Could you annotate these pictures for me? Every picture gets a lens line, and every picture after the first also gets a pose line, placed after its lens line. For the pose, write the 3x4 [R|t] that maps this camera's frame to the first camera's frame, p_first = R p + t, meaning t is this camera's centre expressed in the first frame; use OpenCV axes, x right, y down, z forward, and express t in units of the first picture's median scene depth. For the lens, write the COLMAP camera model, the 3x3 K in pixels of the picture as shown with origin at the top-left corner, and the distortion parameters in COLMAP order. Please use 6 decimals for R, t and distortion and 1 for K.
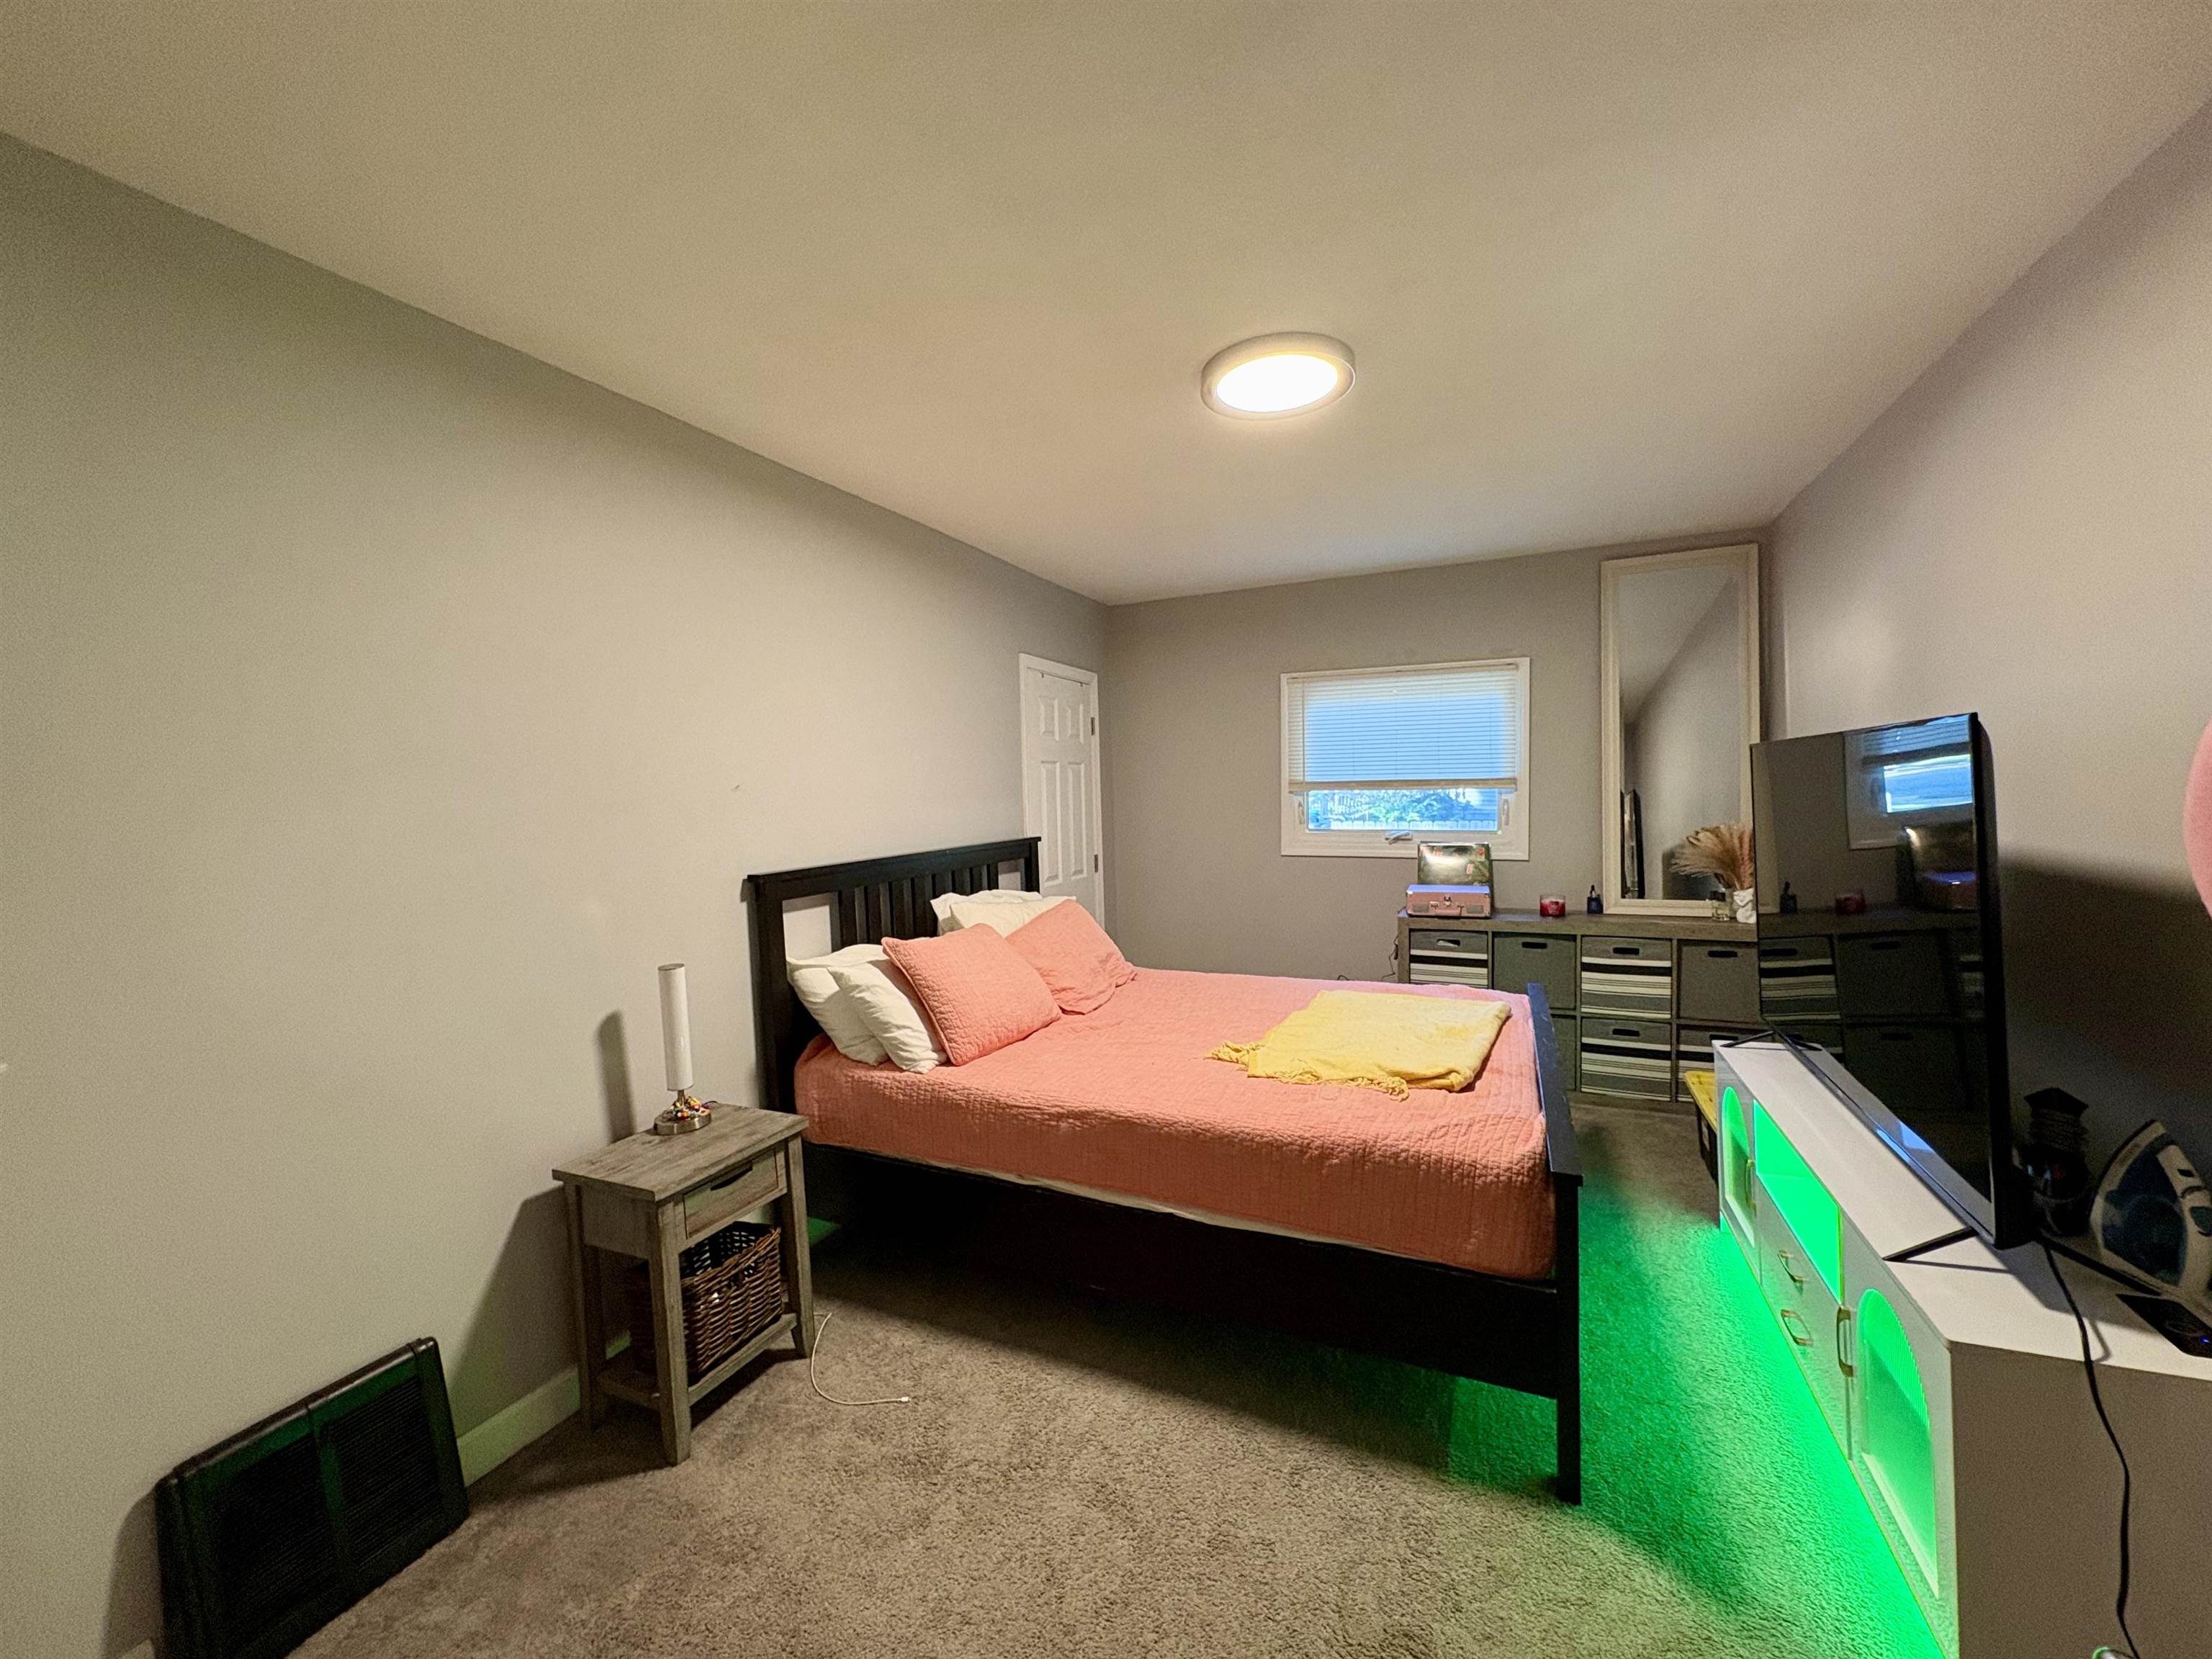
lens RADIAL K [[884.2, 0, 1104.4], [0, 884.2, 827.4], [0, 0, 1]] dist [-0.002735, 0.000419]
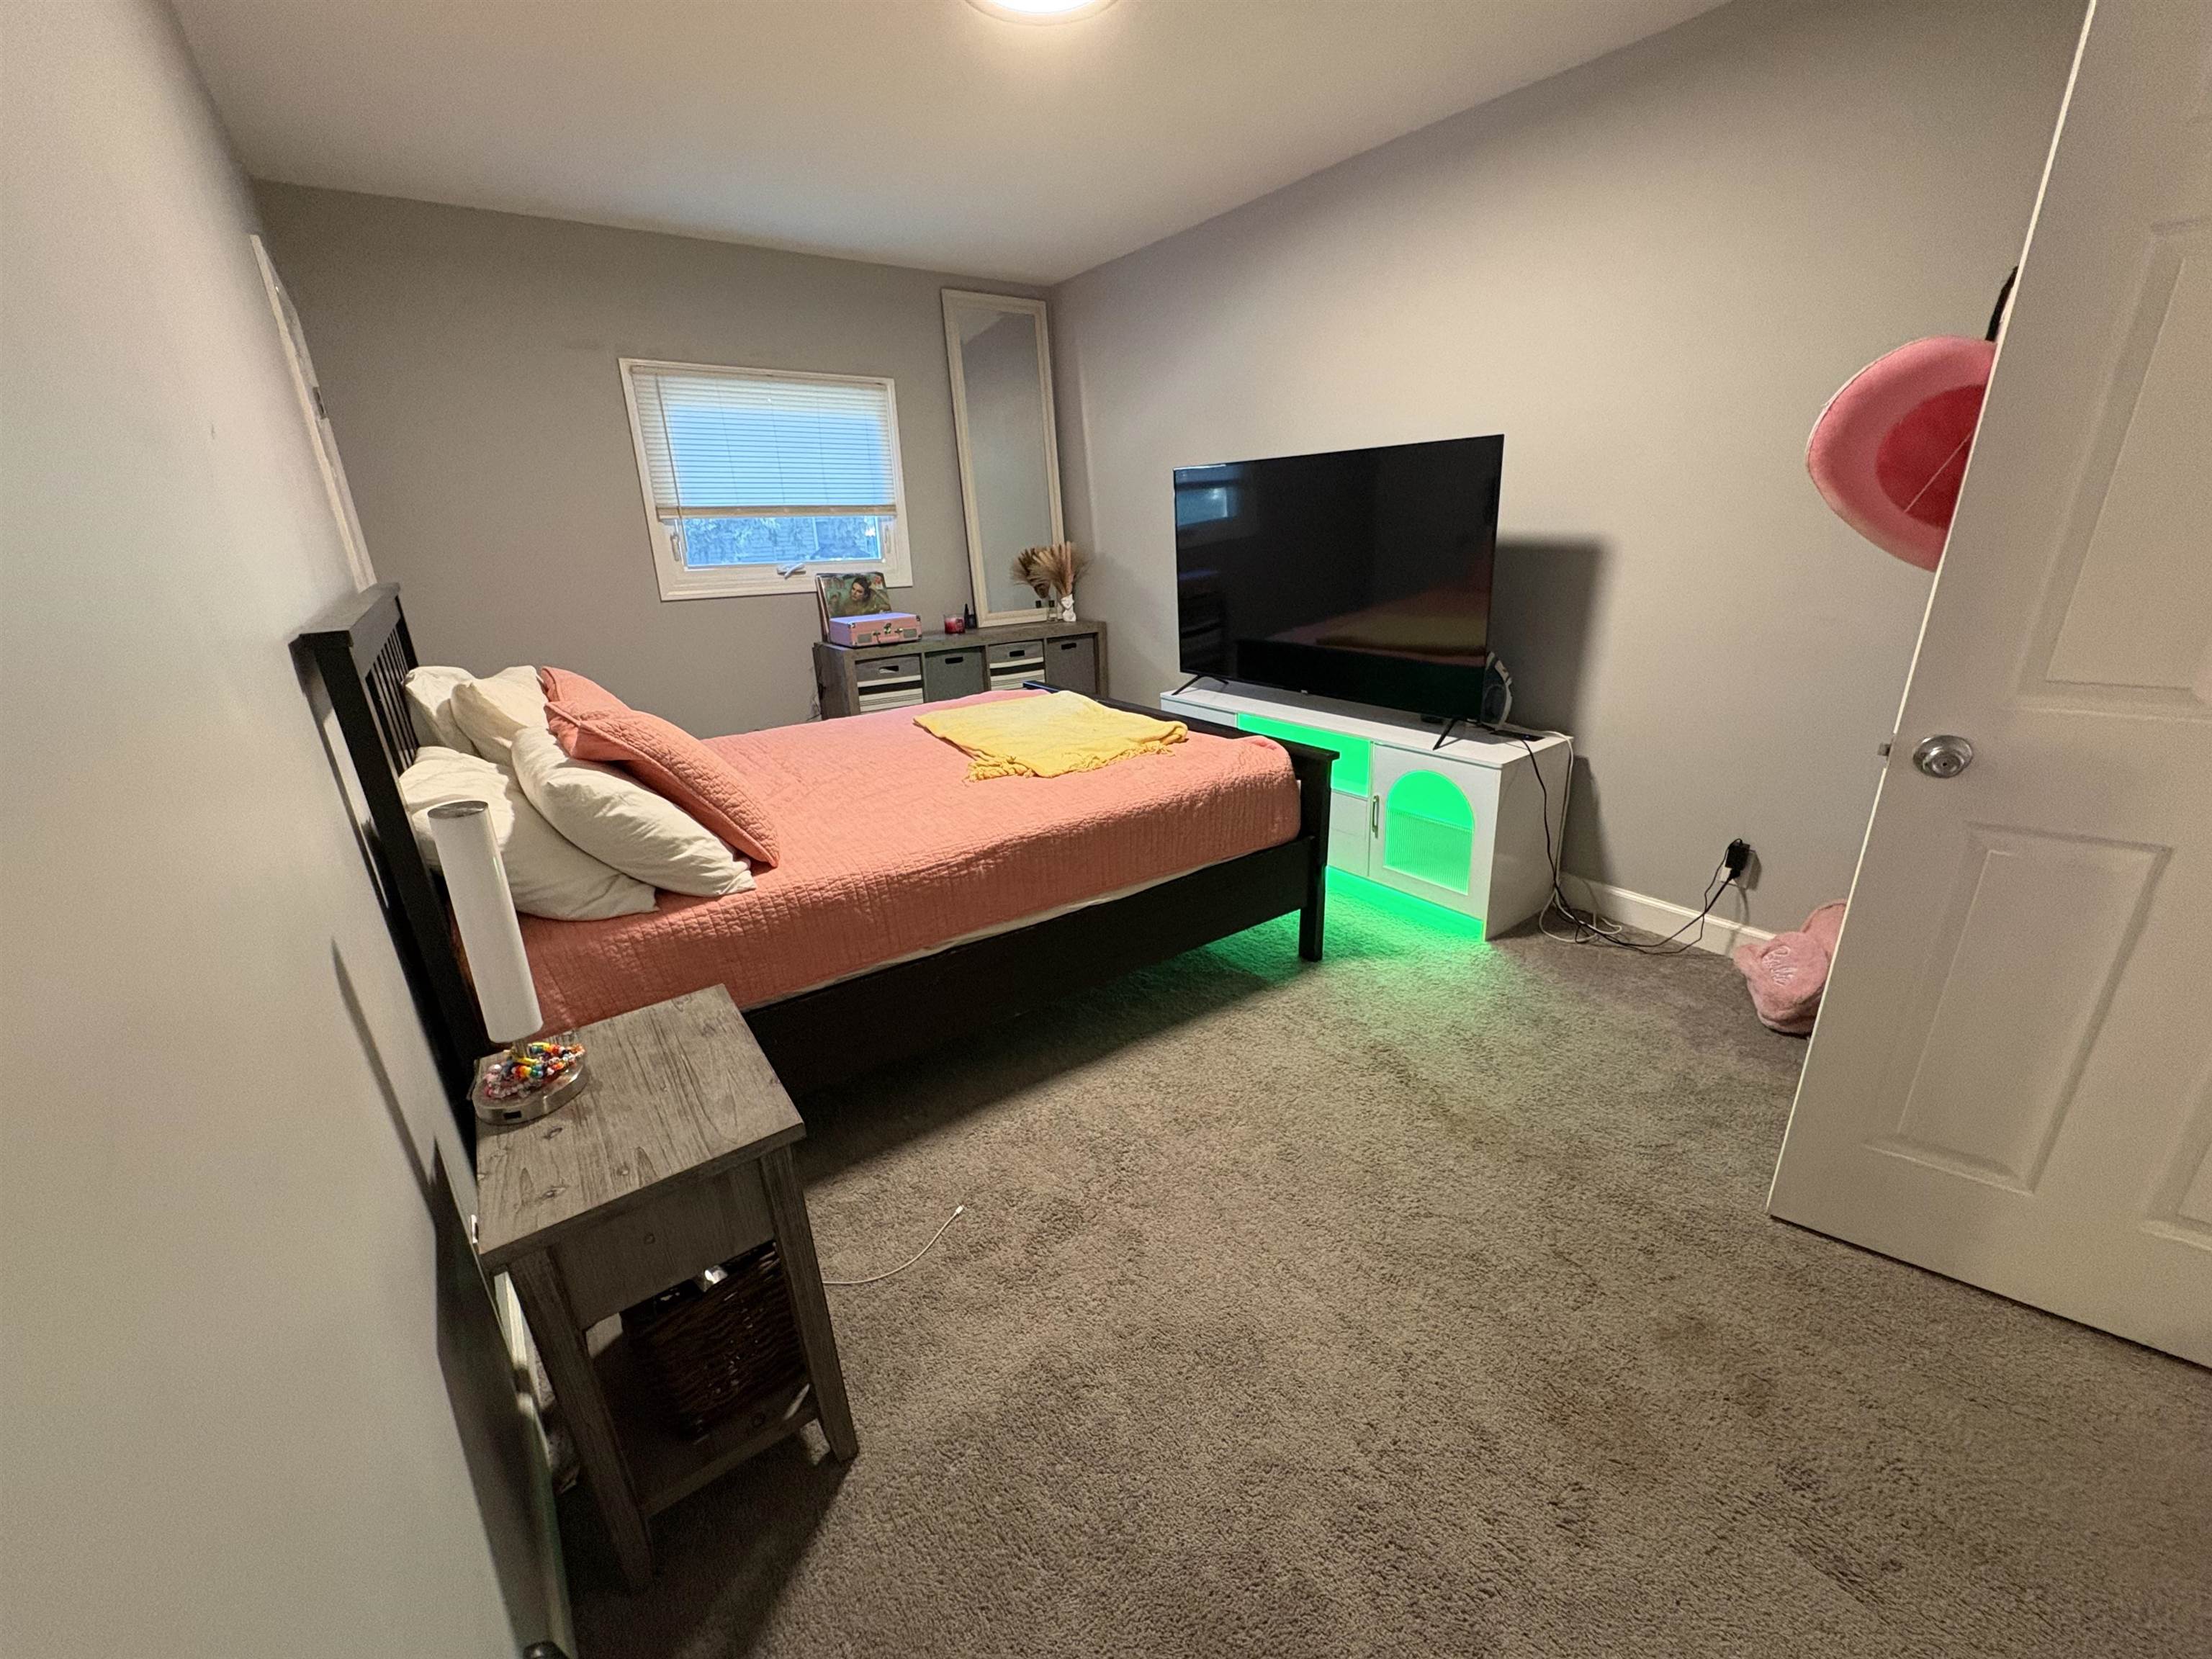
lens RADIAL K [[884.2, 0, 1105.1], [0, 884.2, 830.9], [0, 0, 1]] dist [-0.002735, 0.000419]
pose [[0.495462, -0.277540, 0.823097, -0.430053], [0.059471, 0.956196, 0.286621, 0.031373], [-0.866592, -0.093060, 0.490264, 0.275886]]
